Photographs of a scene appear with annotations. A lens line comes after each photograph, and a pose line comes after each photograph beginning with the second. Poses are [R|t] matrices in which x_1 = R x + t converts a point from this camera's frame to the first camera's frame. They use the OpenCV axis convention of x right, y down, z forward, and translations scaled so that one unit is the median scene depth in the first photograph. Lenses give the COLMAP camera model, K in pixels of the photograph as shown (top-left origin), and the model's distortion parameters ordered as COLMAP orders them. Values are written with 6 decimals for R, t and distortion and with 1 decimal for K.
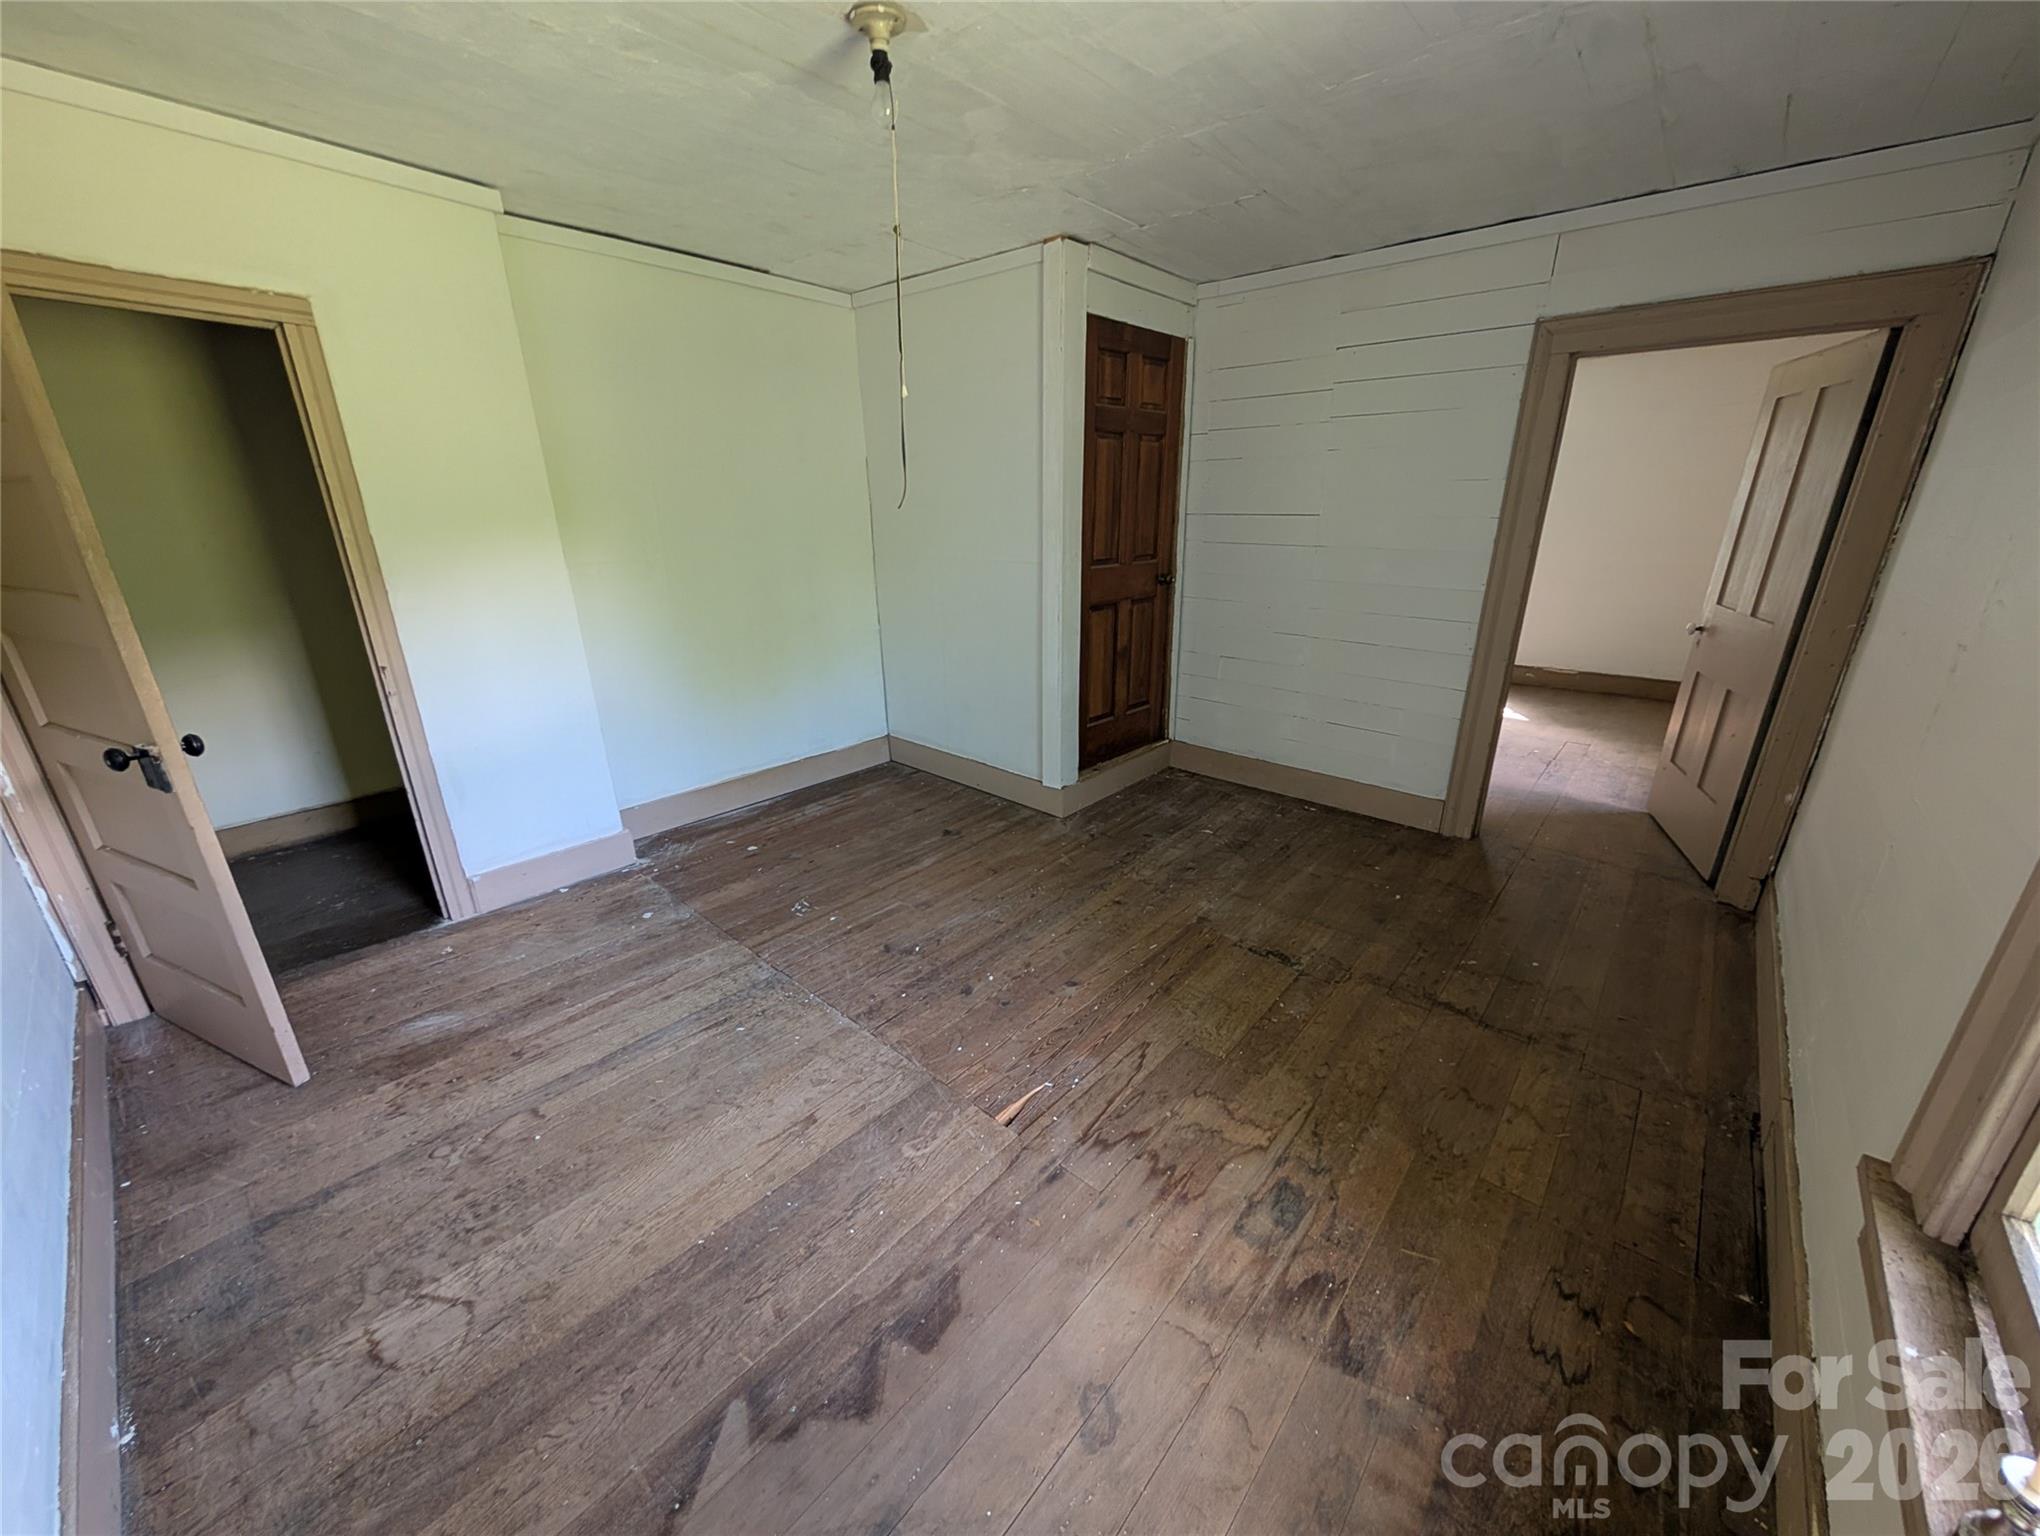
lens RADIAL K [[767.7, 0, 1025.2], [0, 767.7, 764.2], [0, 0, 1]] dist [-0.000557, -0.000449]
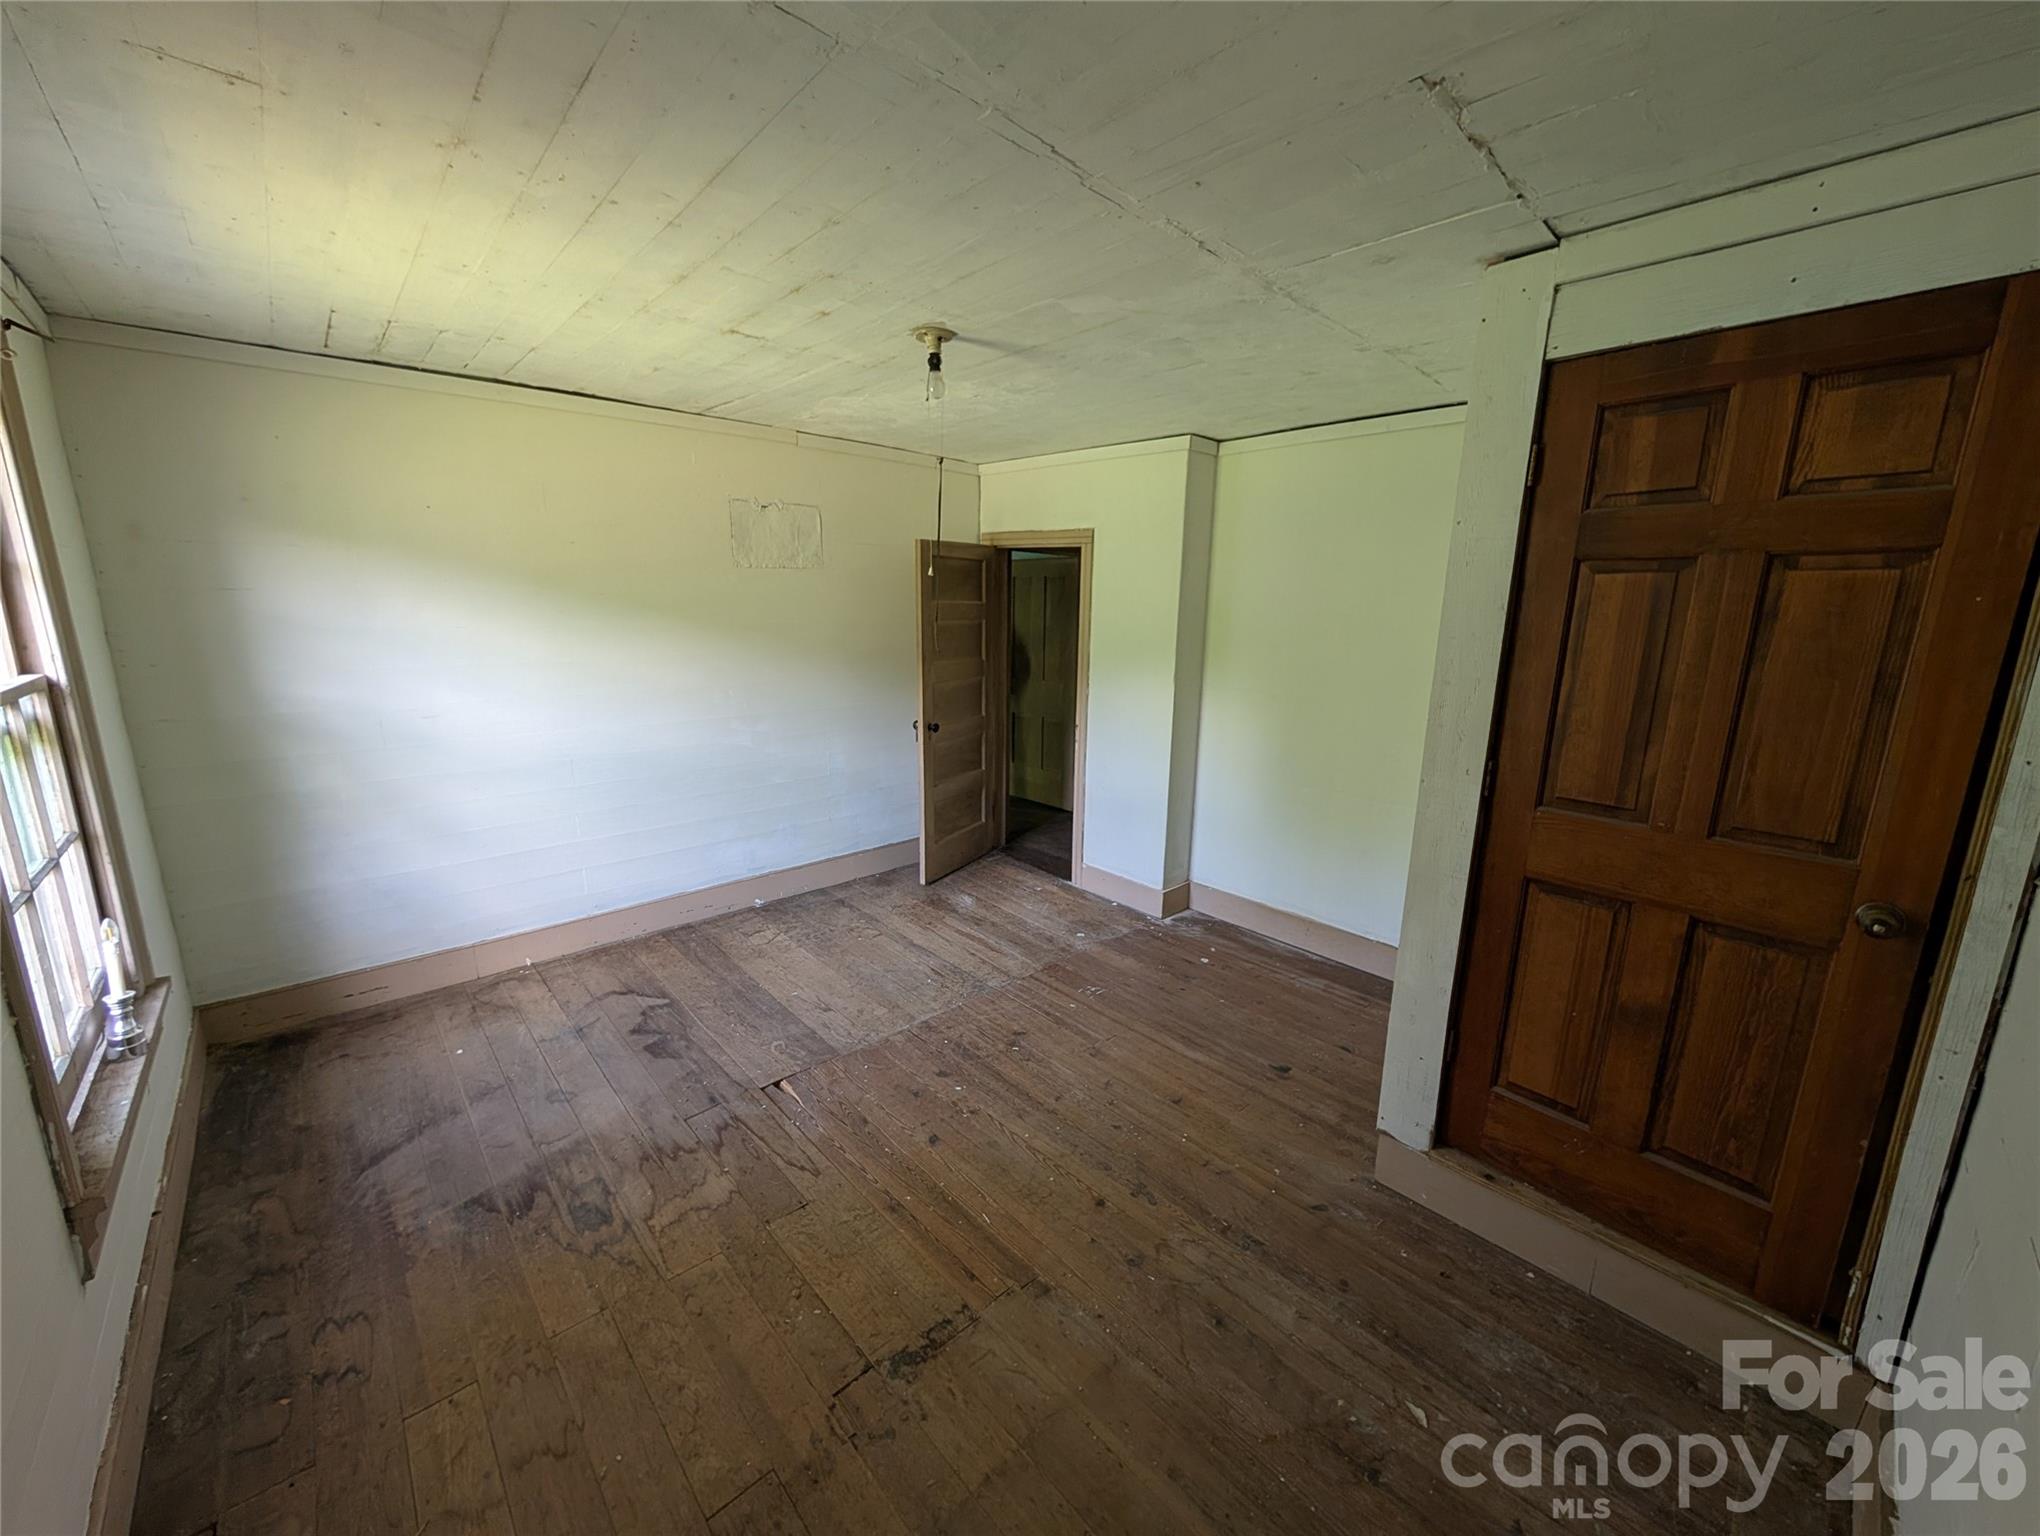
lens RADIAL K [[767.7, 0, 1024.0], [0, 767.7, 766.8], [0, 0, 1]] dist [-0.000557, -0.000449]
pose [[-0.094508, 0.206281, -0.973918, 1.003141], [-0.348471, 0.909551, 0.226463, -0.446080], [0.932543, 0.360785, -0.014077, 1.072193]]
